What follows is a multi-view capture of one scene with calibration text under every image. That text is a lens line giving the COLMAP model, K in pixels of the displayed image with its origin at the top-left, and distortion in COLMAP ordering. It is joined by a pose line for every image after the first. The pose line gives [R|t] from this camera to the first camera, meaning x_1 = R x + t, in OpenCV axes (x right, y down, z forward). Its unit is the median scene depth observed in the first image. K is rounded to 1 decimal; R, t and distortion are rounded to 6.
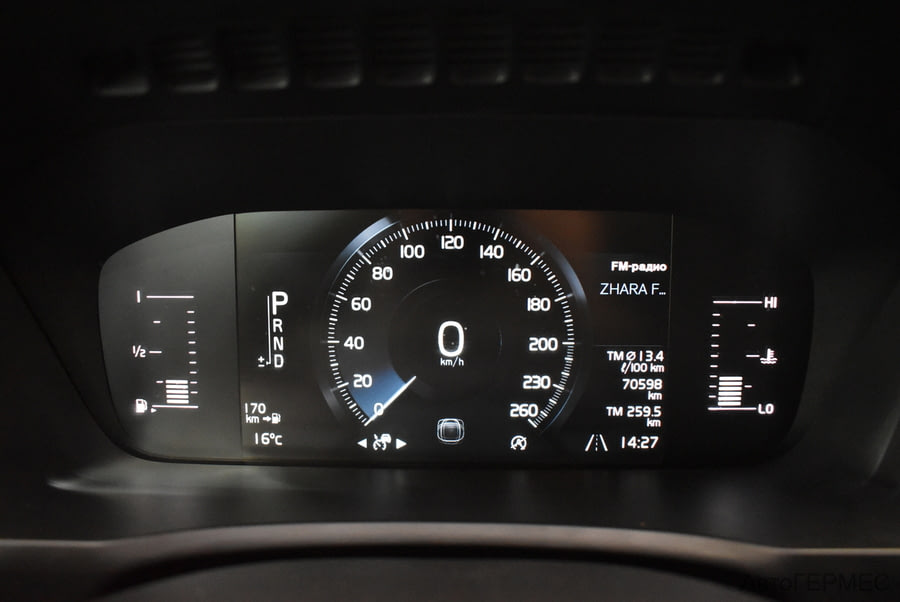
lens RADIAL K [[677.8, 0, 443.2], [0, 677.8, 302.5], [0, 0, 1]] dist [-0.081604, 0.011182]
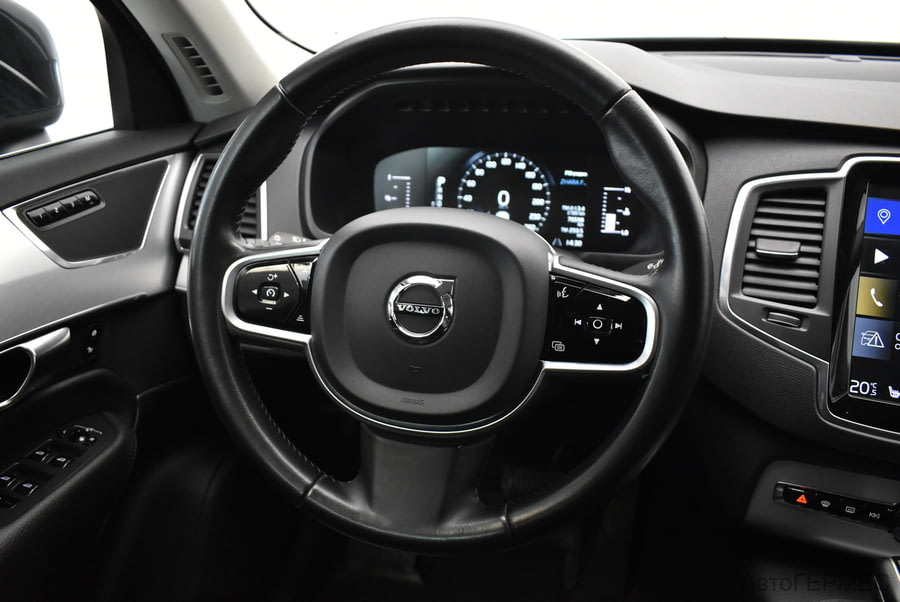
lens RADIAL K [[677.8, 0, 454.5], [0, 677.8, 297.6], [0, 0, 1]] dist [-0.081604, 0.011182]
pose [[0.979347, 0.075712, -0.187477, 0.350605], [-0.064648, 0.995825, 0.064451, 0.284137], [0.191574, -0.051000, 0.980152, -1.660785]]
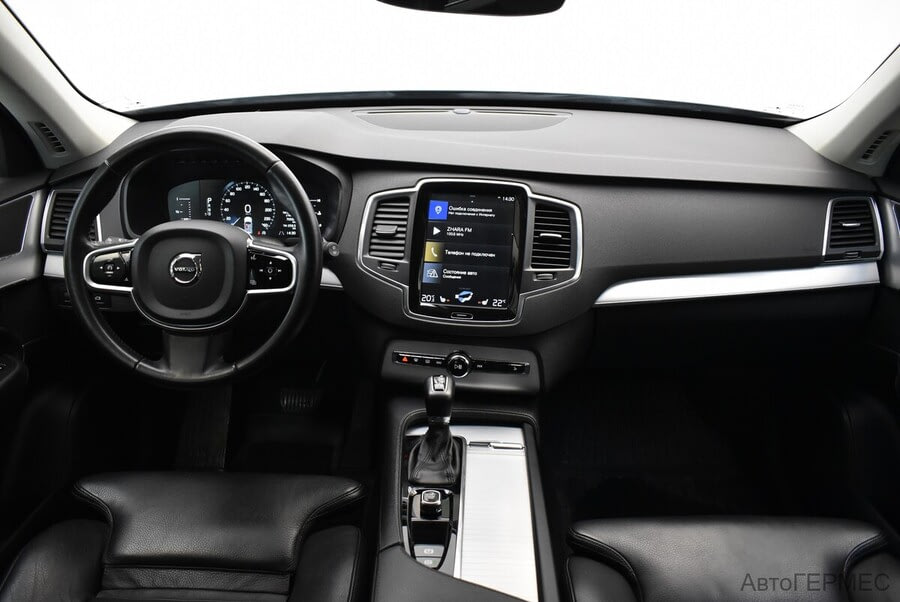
lens RADIAL K [[677.8, 0, 429.0], [0, 677.8, 295.7], [0, 0, 1]] dist [-0.081604, 0.011182]
pose [[0.999867, 0.007110, 0.014710, 1.146018], [-0.008107, 0.997596, 0.068819, 0.311517], [-0.014185, -0.068929, 0.997521, -3.483976]]
